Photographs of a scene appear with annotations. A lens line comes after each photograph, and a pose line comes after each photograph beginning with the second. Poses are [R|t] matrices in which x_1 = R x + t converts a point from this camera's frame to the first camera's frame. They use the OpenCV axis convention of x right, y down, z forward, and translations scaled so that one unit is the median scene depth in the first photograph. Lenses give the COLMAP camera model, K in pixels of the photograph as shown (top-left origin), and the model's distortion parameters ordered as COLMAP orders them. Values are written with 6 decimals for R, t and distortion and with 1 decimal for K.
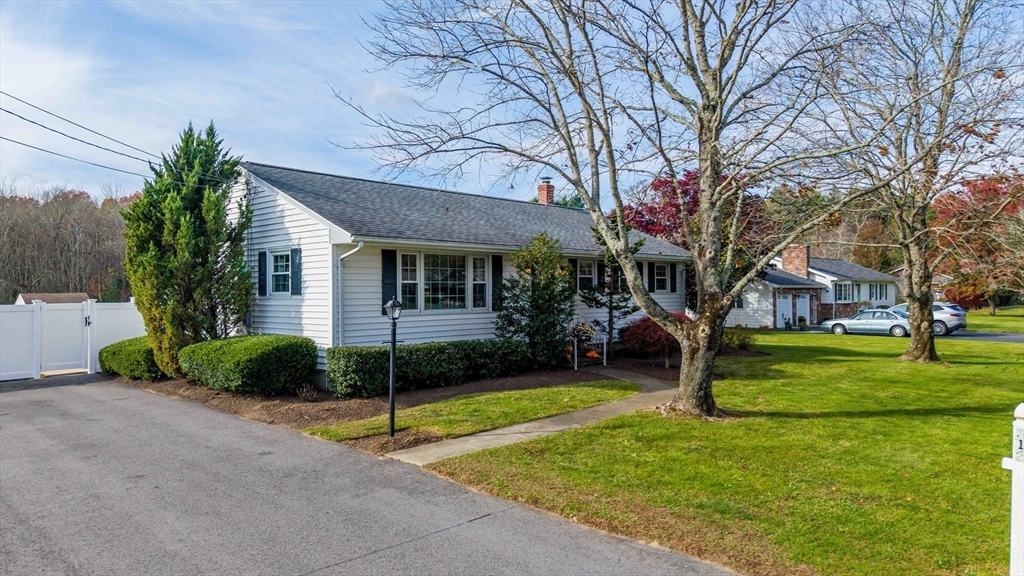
lens RADIAL K [[680.2, 0, 509.0], [0, 680.2, 285.5], [0, 0, 1]] dist [0.017365, -0.002387]
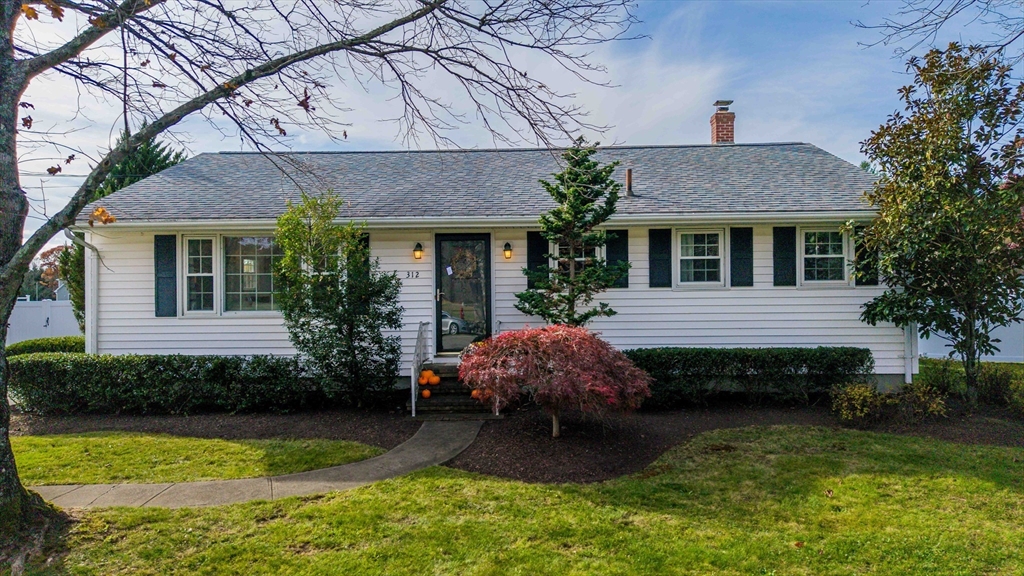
lens RADIAL K [[680.2, 0, 509.0], [0, 680.2, 285.5], [0, 0, 1]] dist [0.017365, -0.002387]
pose [[0.613364, 0.010838, -0.789726, 0.670436], [0.008914, 0.999747, 0.020643, -0.005571], [0.789750, -0.019701, 0.613113, 0.789853]]
